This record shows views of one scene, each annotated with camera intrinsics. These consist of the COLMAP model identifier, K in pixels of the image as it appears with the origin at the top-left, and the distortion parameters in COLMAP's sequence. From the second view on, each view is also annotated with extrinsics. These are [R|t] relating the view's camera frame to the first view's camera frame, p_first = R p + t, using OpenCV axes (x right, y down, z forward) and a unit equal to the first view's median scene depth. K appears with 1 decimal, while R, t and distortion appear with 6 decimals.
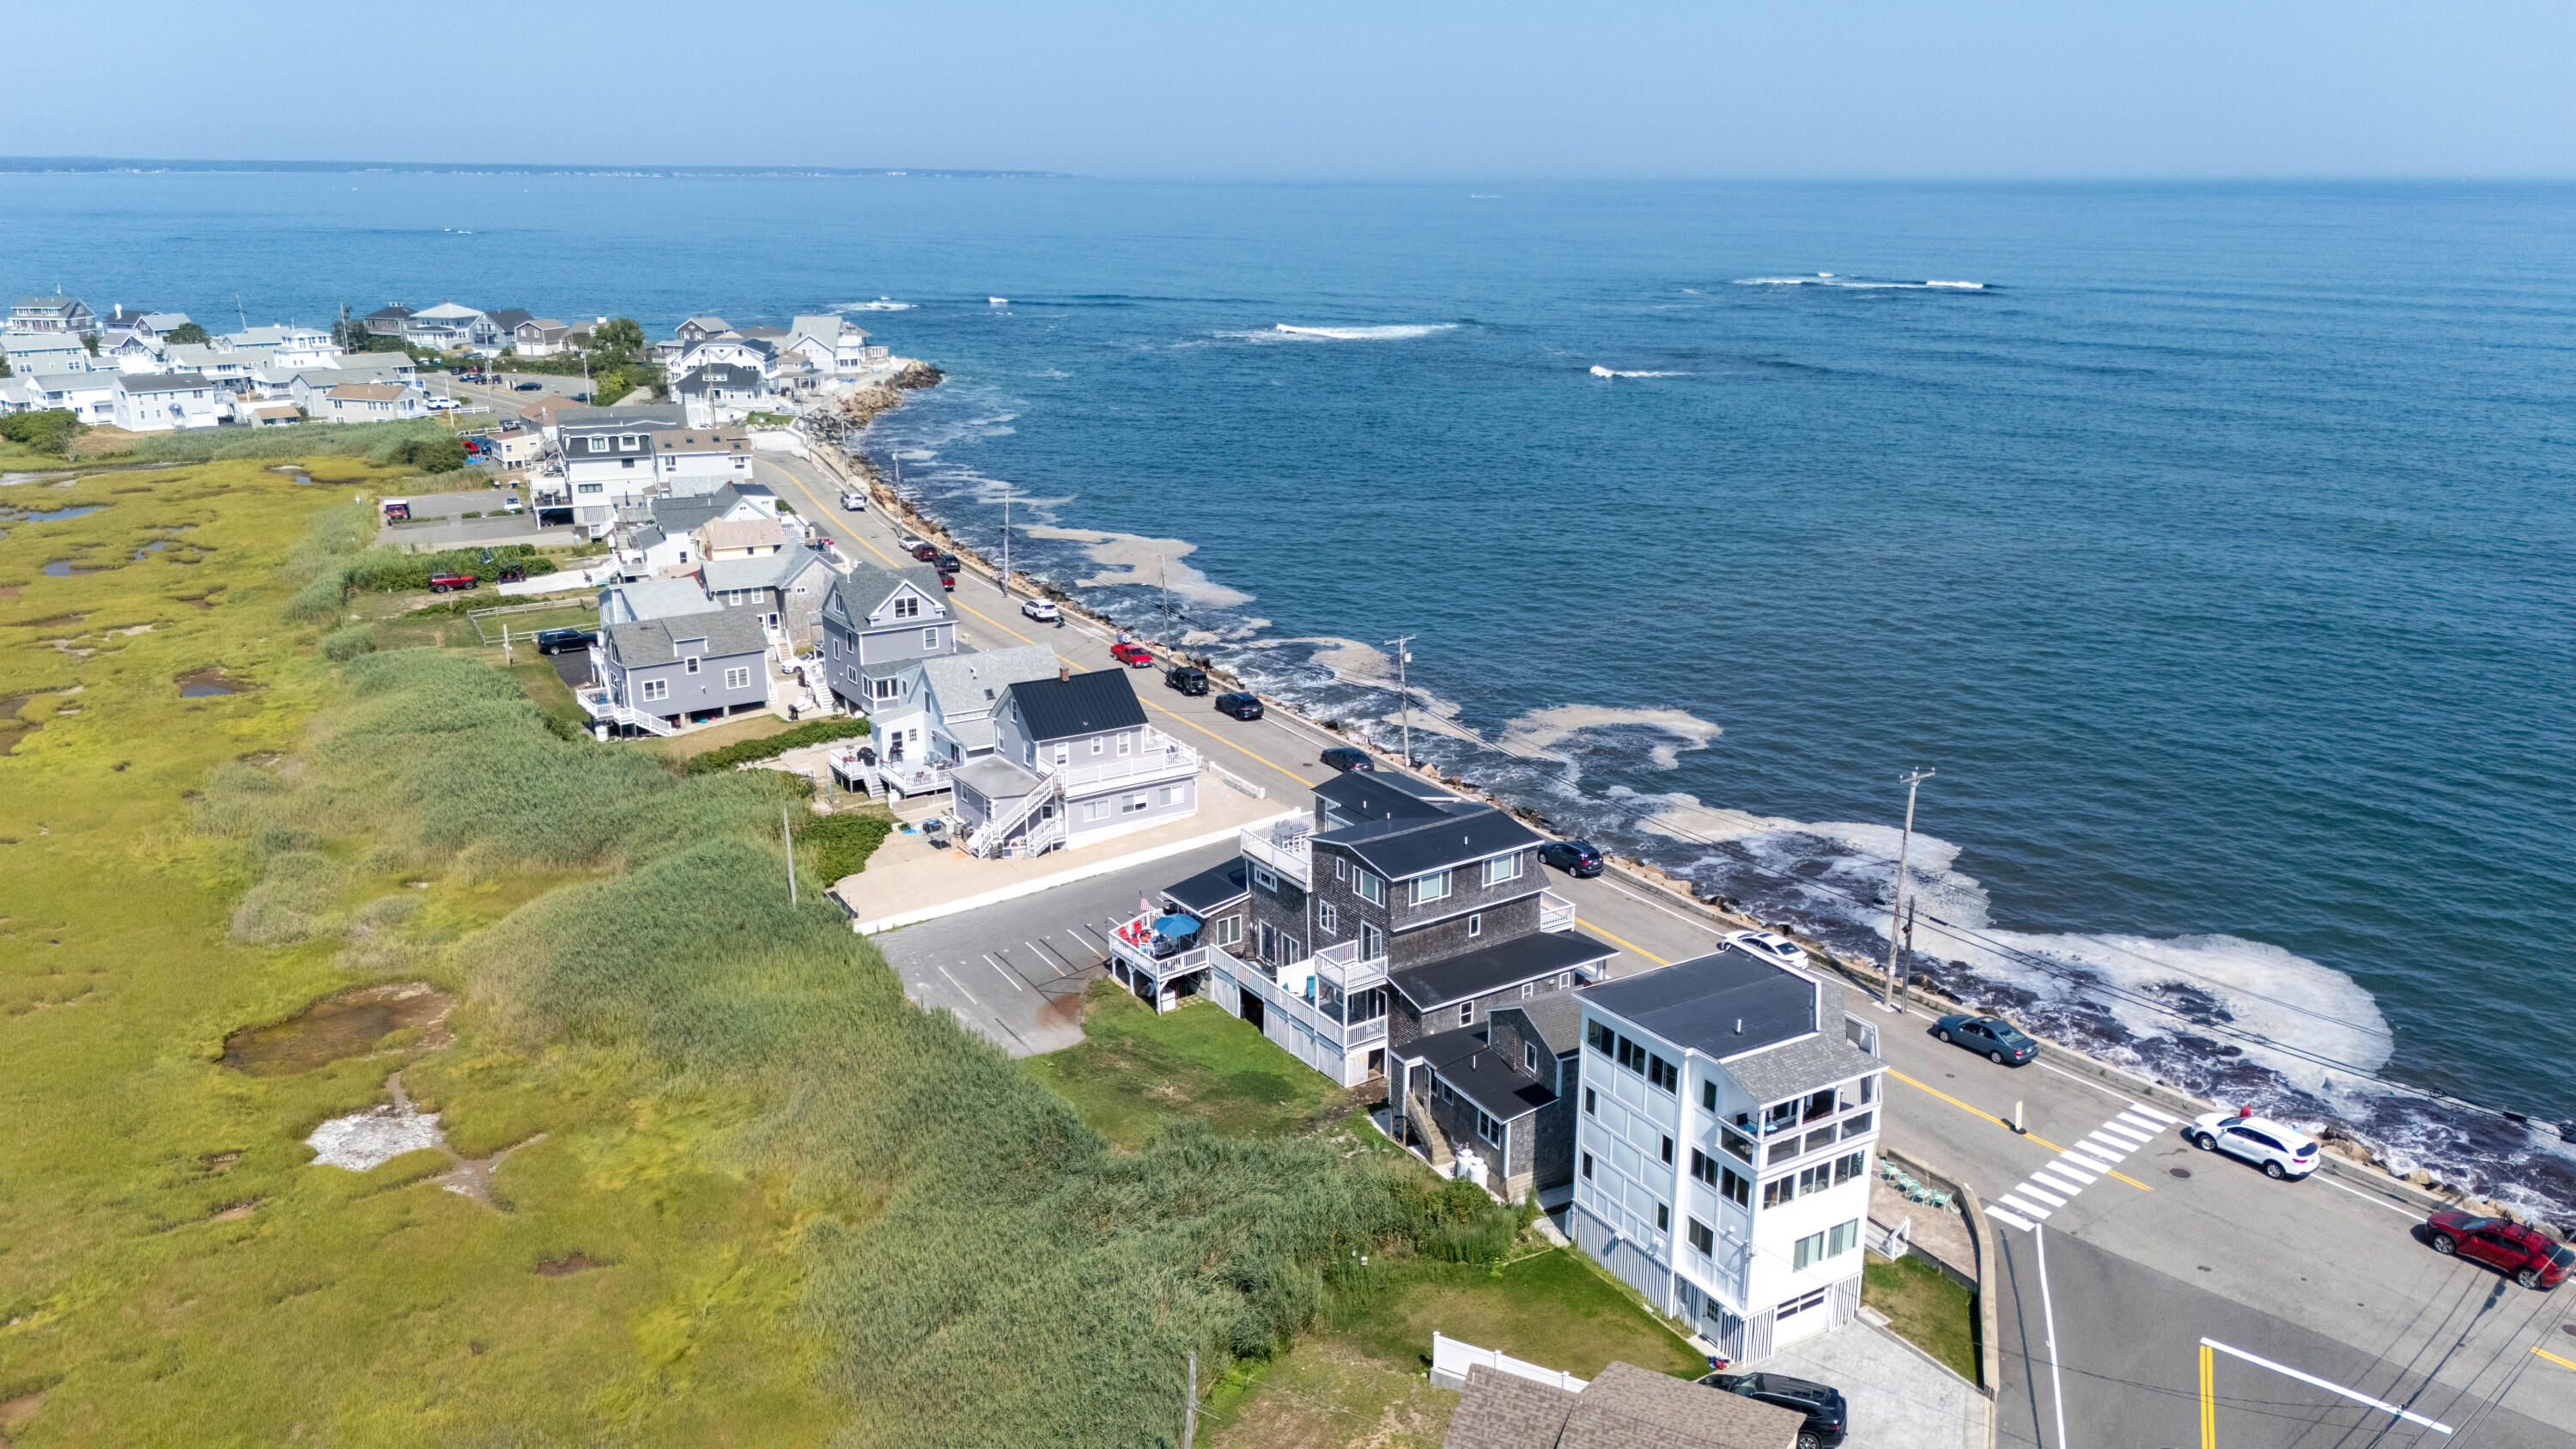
lens RADIAL K [[1875.8, 0, 1288.0], [0, 1875.8, 724.5], [0, 0, 1]] dist [0.066942, -0.041870]
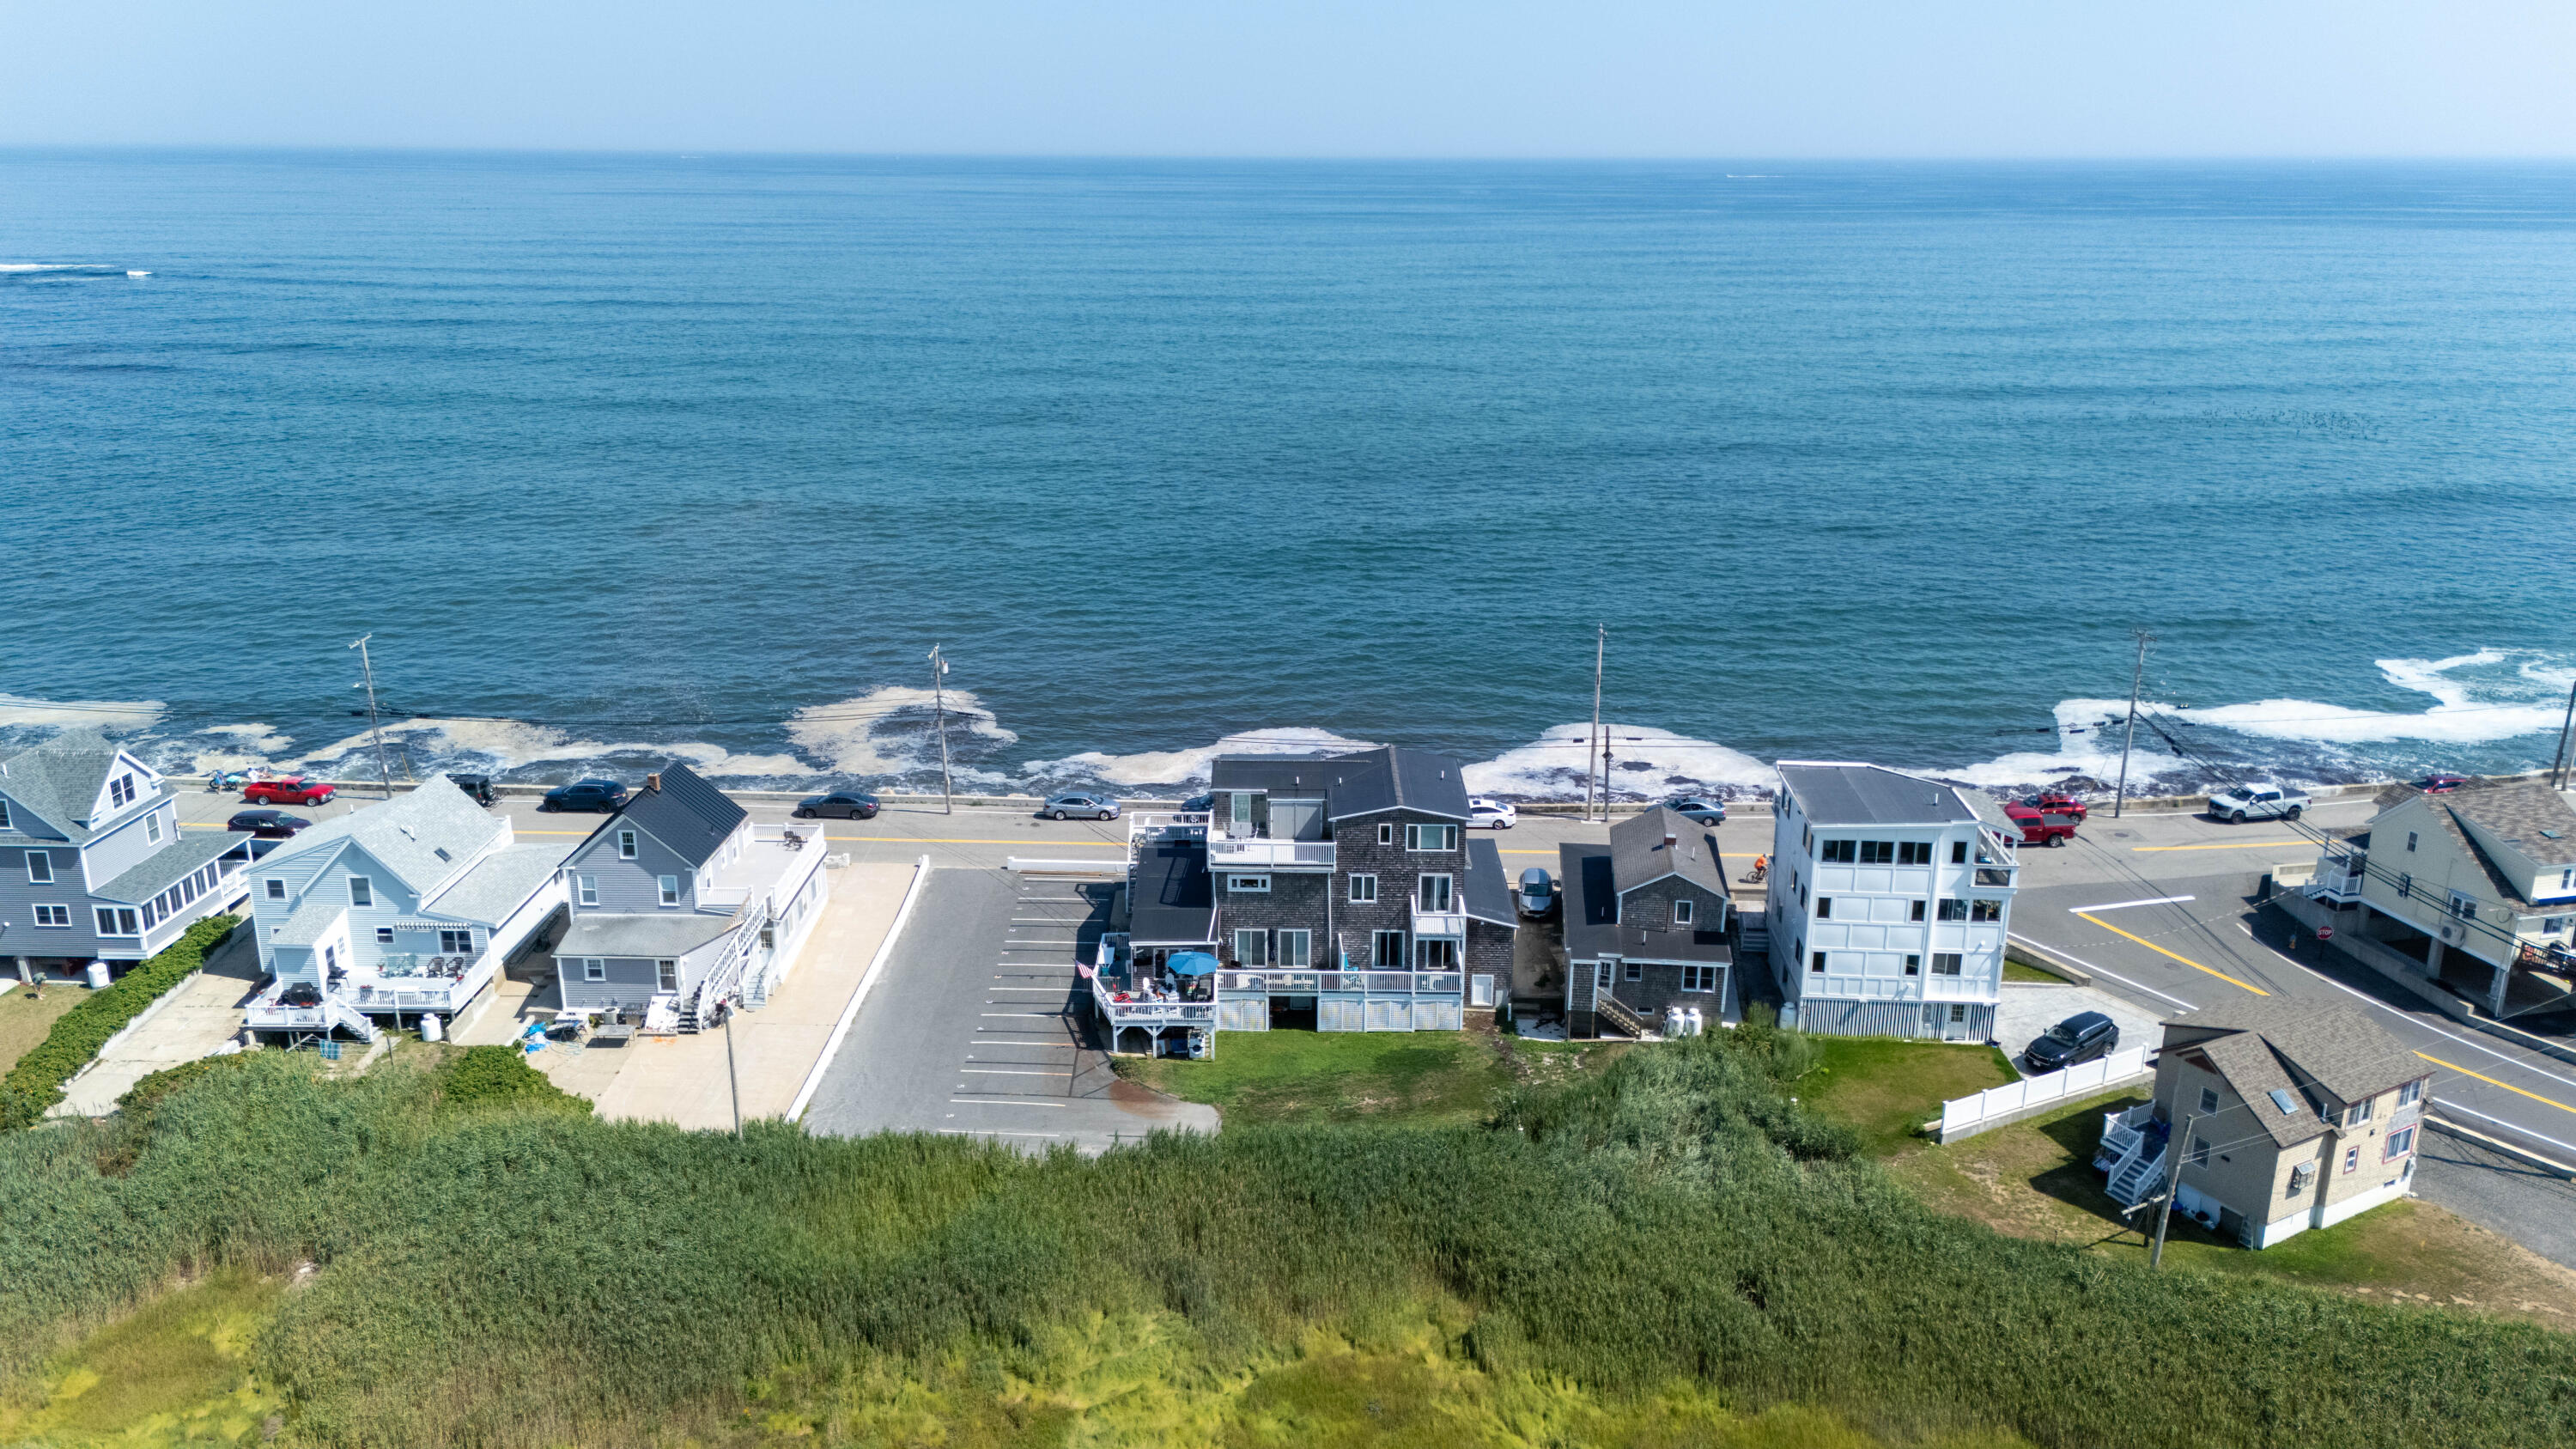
lens RADIAL K [[1875.8, 0, 1288.0], [0, 1875.8, 724.5], [0, 0, 1]] dist [0.066942, -0.041870]
pose [[0.562002, -0.235263, 0.792972, -0.741887], [0.227377, 0.965704, 0.125362, -0.112256], [-0.795269, 0.109850, 0.596221, 0.403010]]
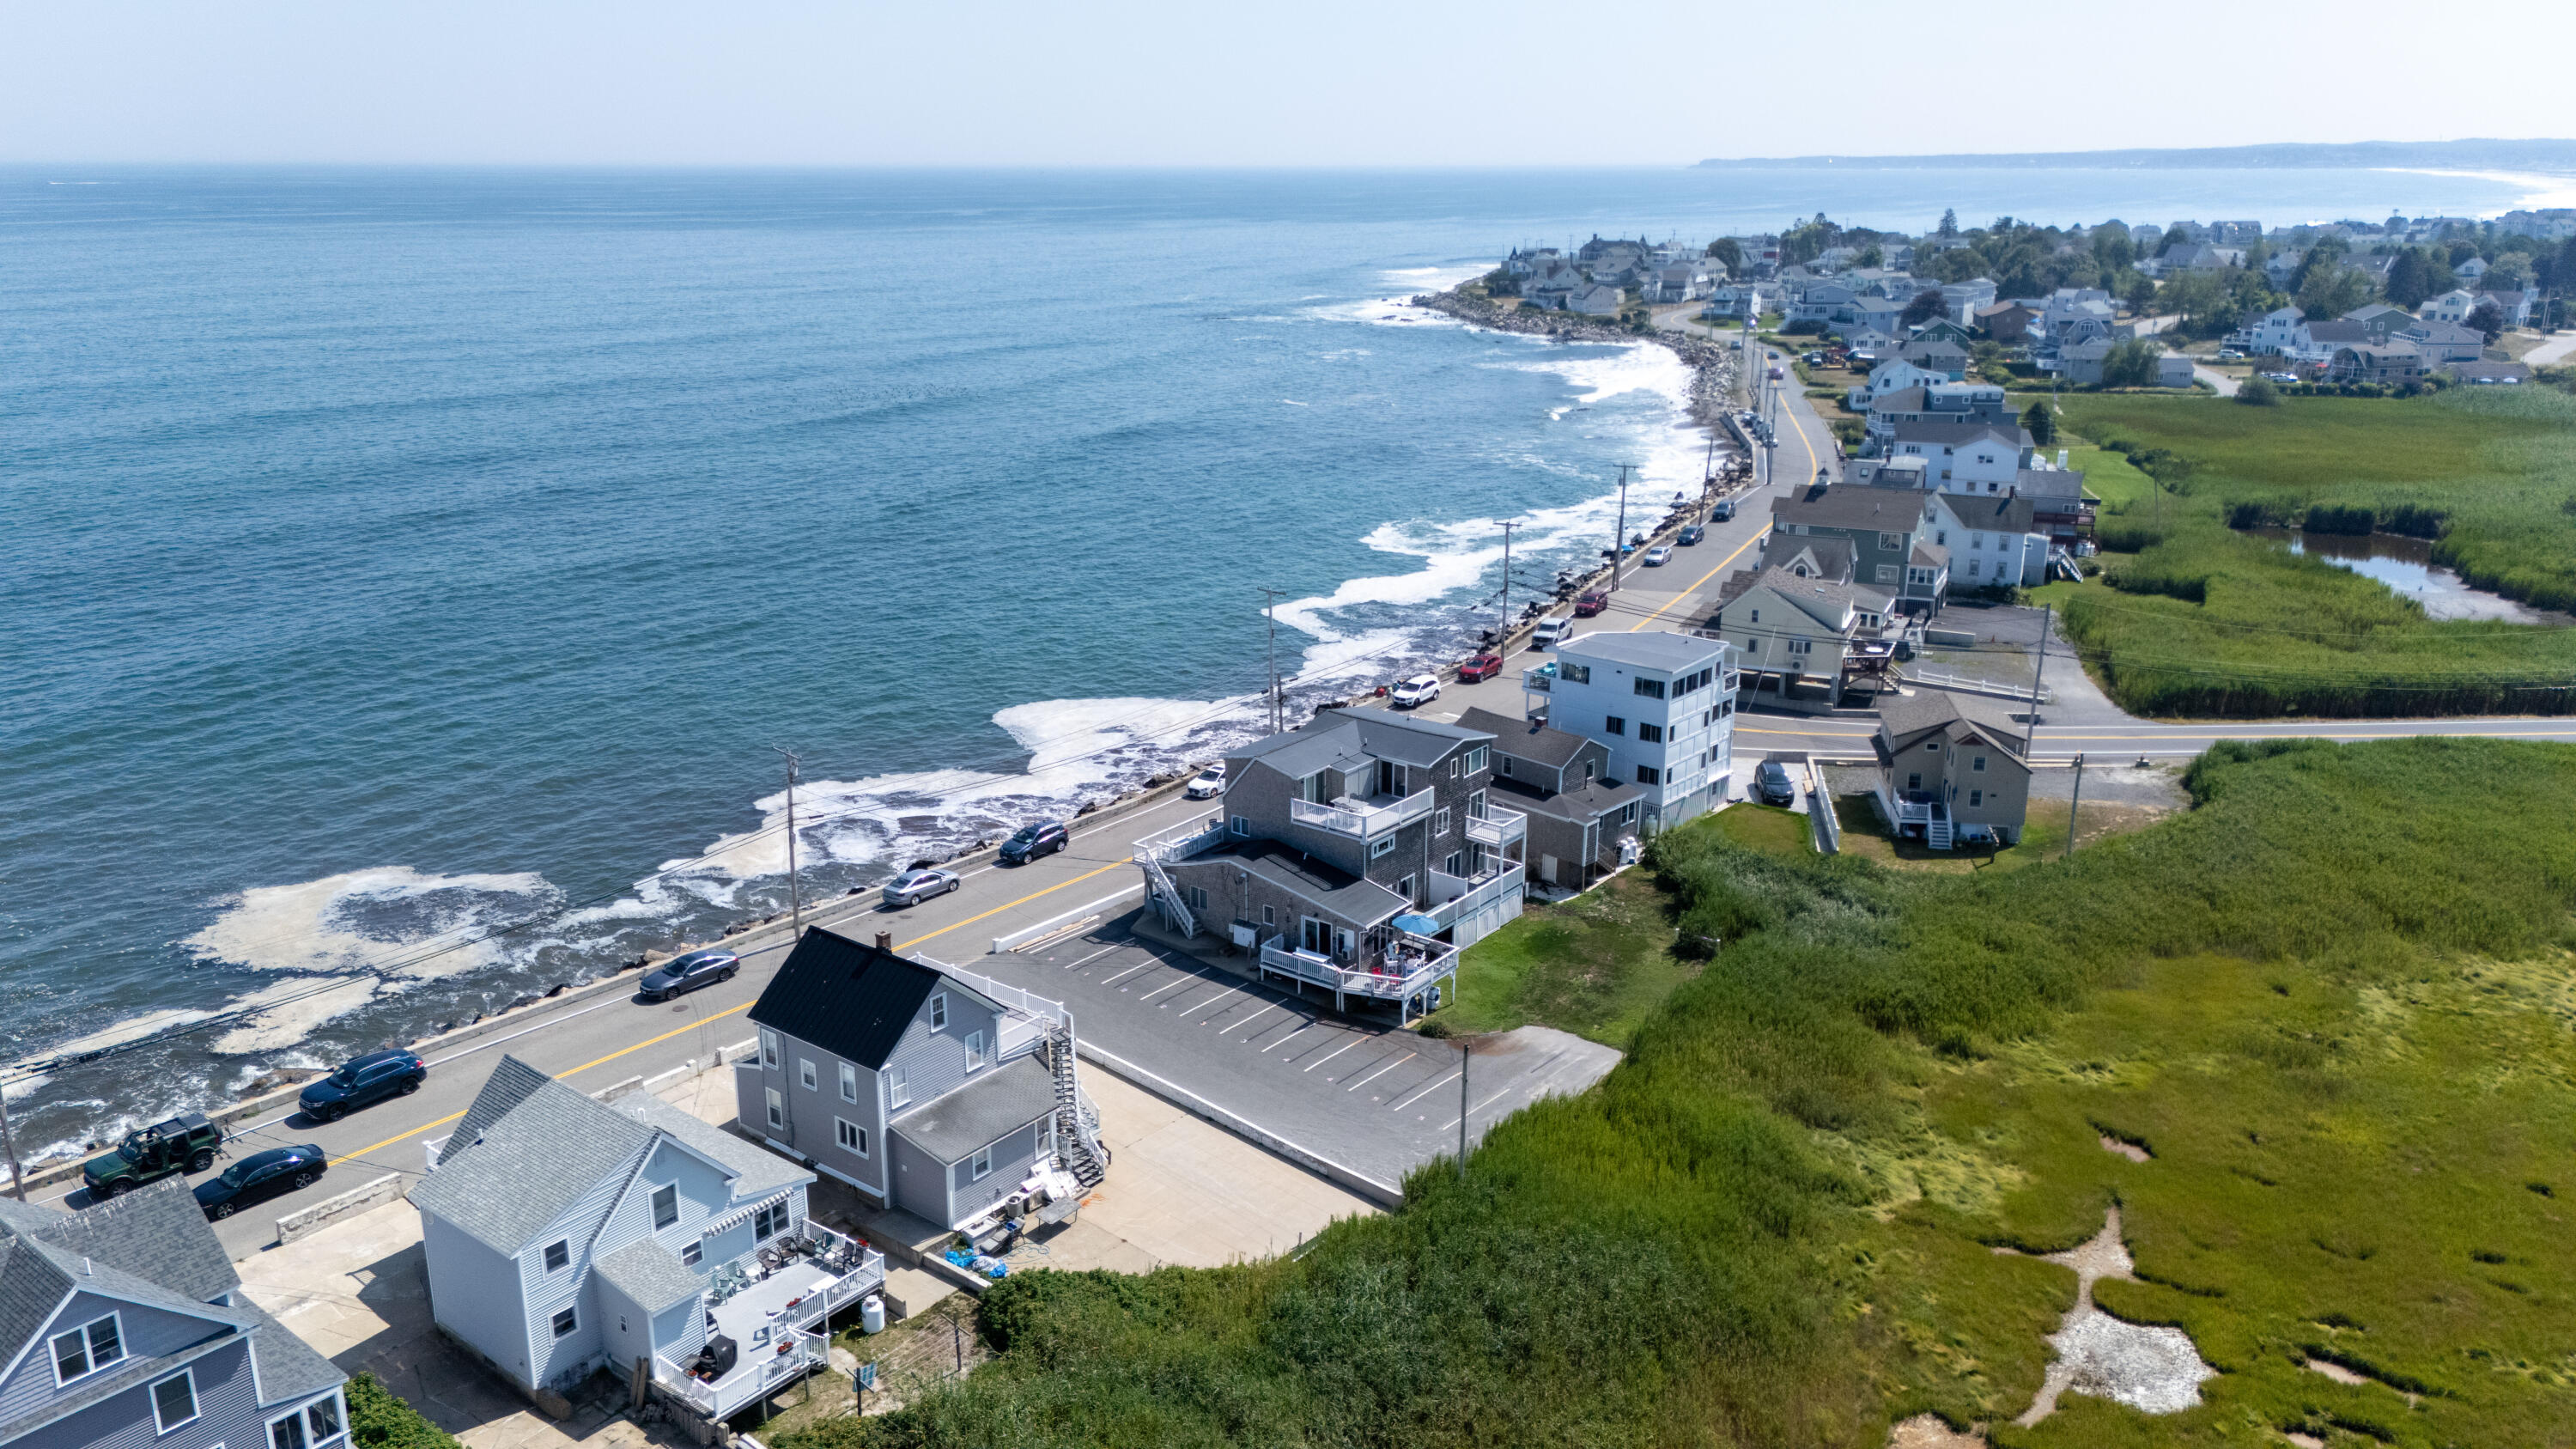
lens RADIAL K [[1875.8, 0, 1288.0], [0, 1875.8, 724.5], [0, 0, 1]] dist [0.066942, -0.041870]
pose [[-0.317337, -0.268028, 0.909647, -0.912668], [0.267822, 0.894847, 0.357099, -0.359258], [-0.909708, 0.356944, -0.212184, 1.242474]]
